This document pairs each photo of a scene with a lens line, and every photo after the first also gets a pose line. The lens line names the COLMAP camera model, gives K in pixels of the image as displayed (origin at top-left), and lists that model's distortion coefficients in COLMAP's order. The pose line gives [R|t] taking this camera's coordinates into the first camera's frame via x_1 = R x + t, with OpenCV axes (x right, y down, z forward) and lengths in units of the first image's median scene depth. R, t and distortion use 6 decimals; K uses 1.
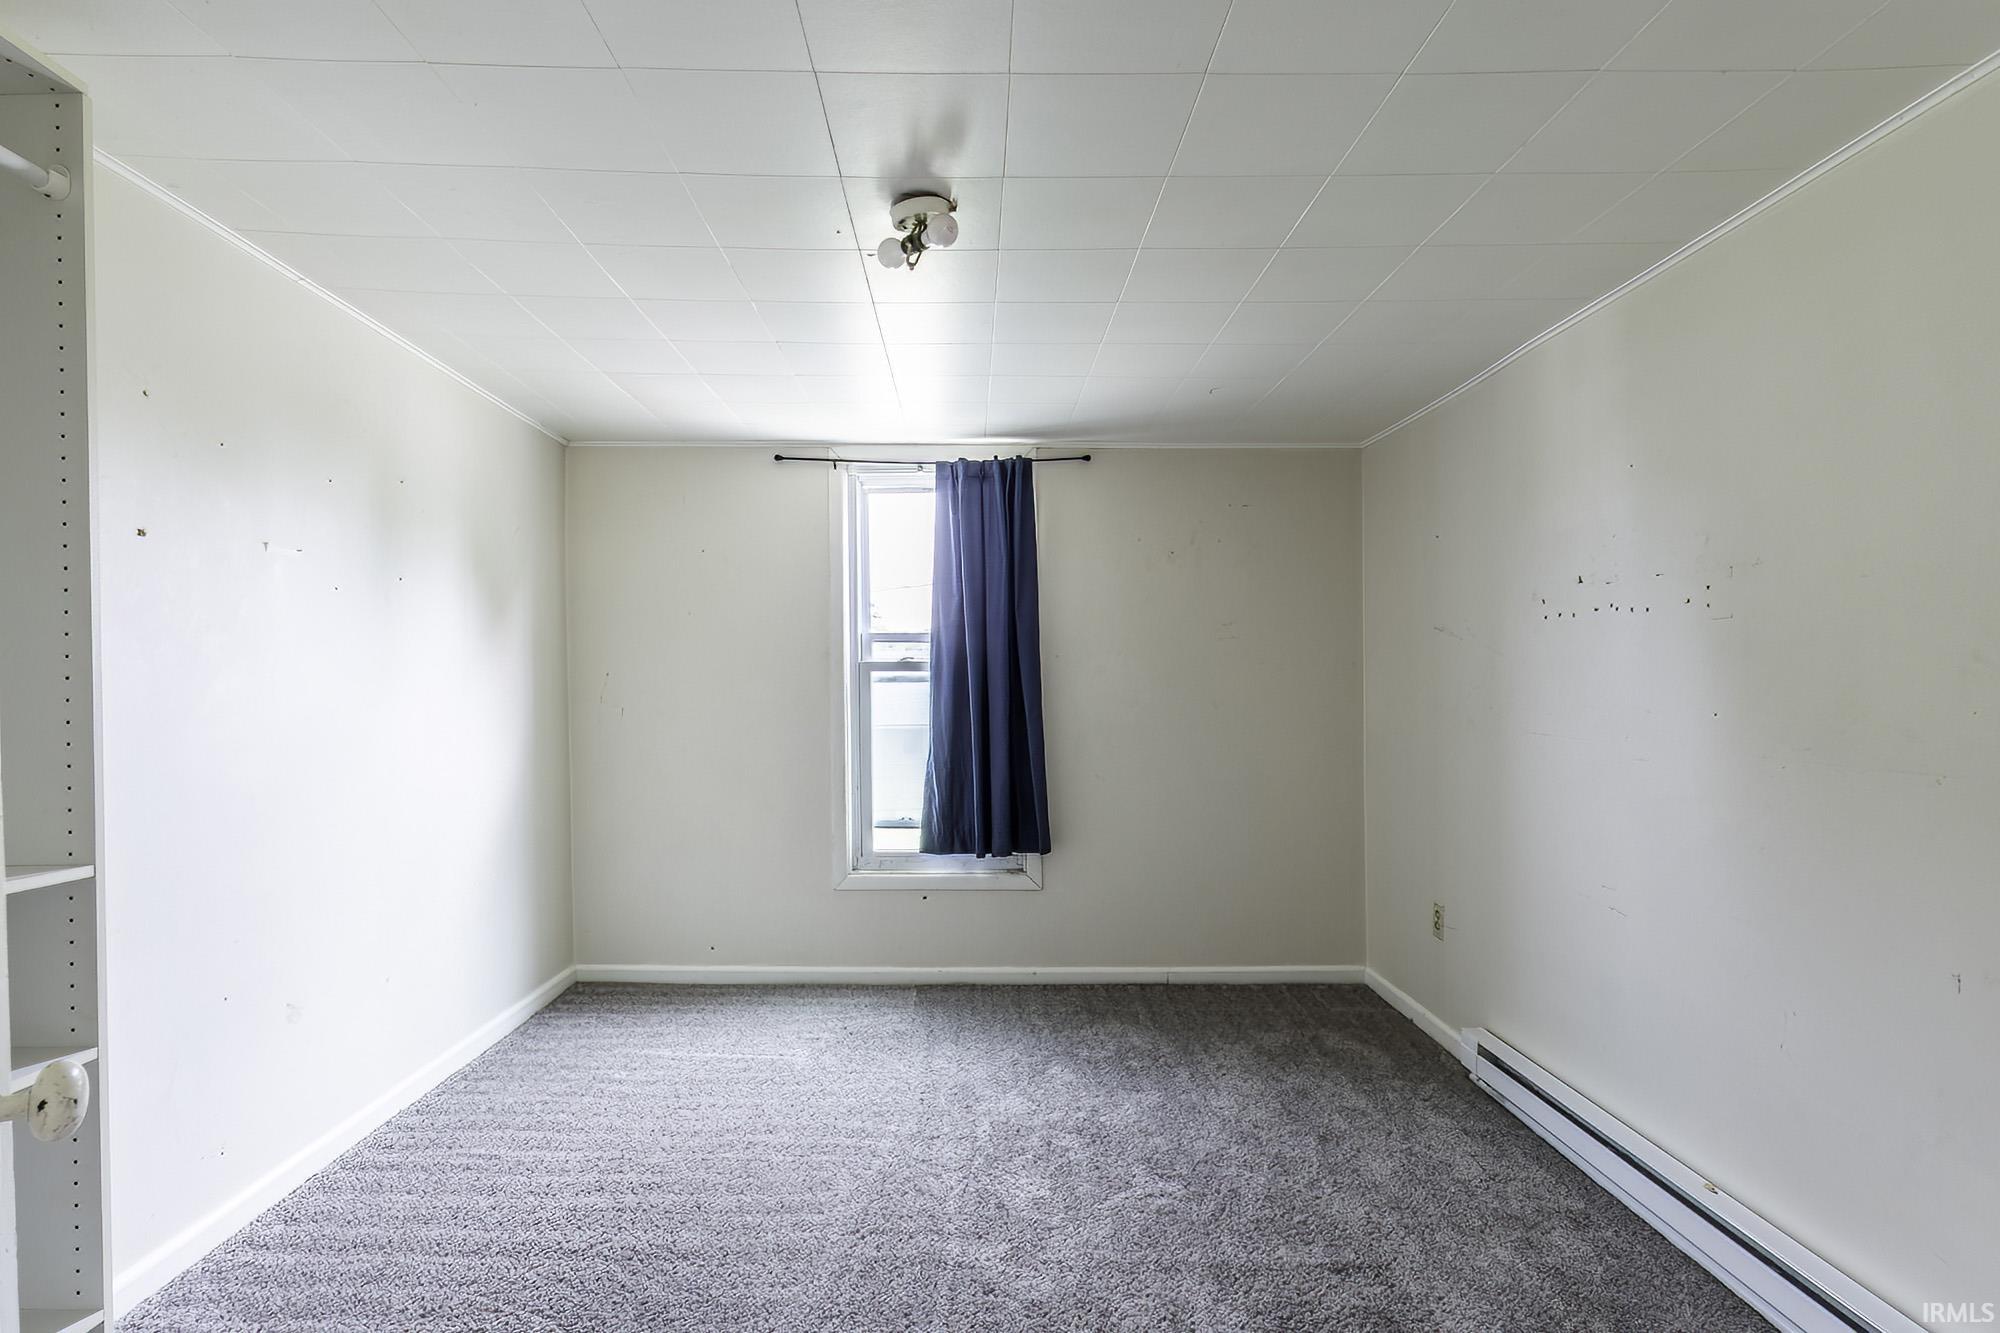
lens RADIAL K [[984.7, 0, 977.9], [0, 984.7, 688.7], [0, 0, 1]] dist [0.003437, 0.000570]
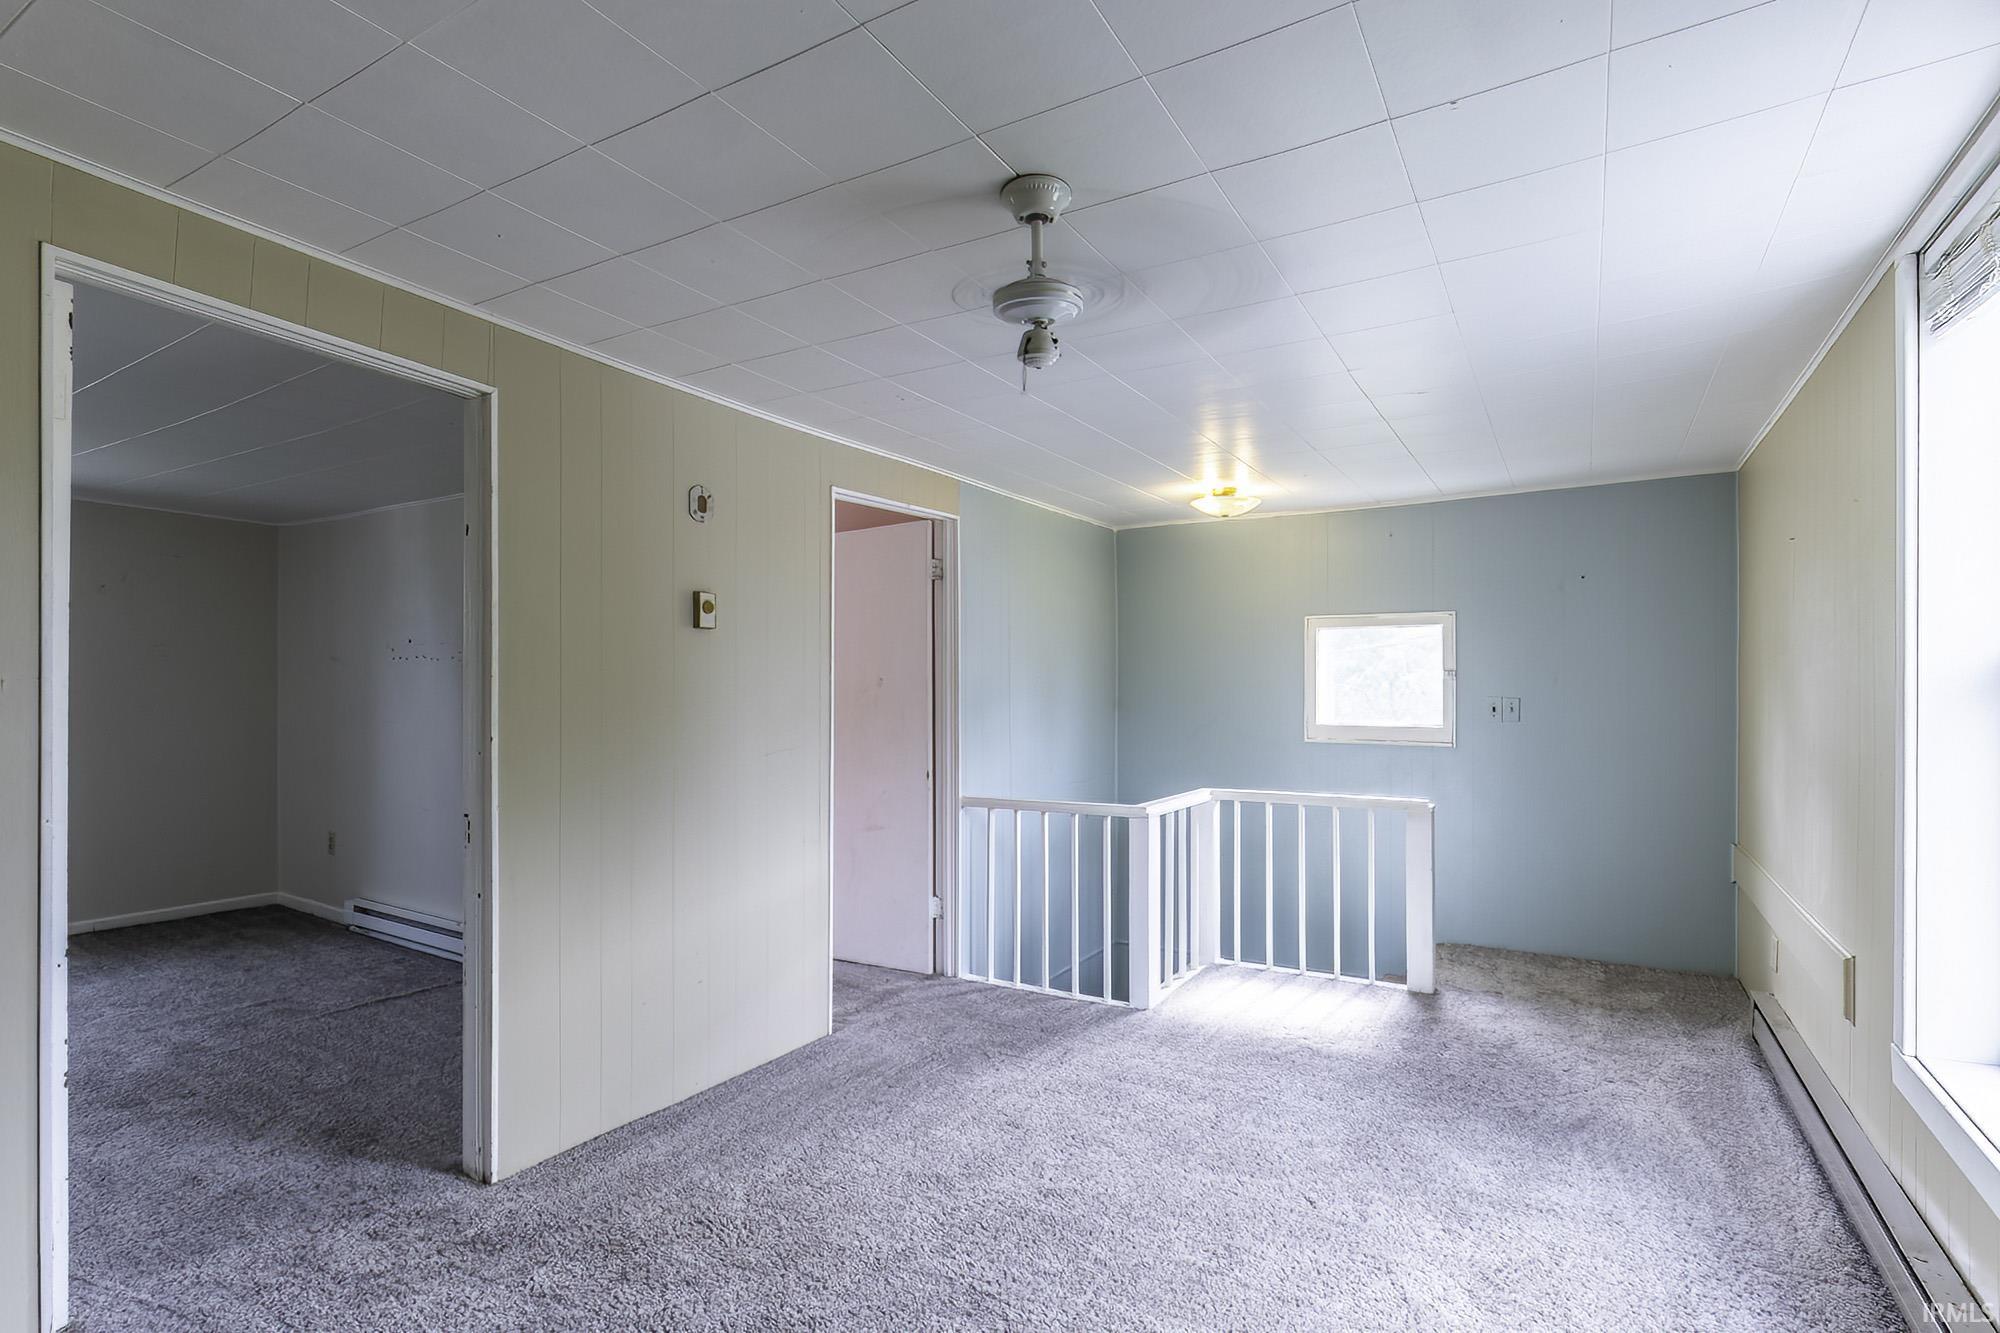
lens RADIAL K [[984.7, 0, 977.9], [0, 984.7, 688.7], [0, 0, 1]] dist [0.003437, 0.000570]
pose [[0.548548, 0.006656, 0.836093, -0.354804], [-0.000080, 0.999969, -0.007908, 0.003157], [-0.836119, 0.004271, 0.548531, -0.907197]]
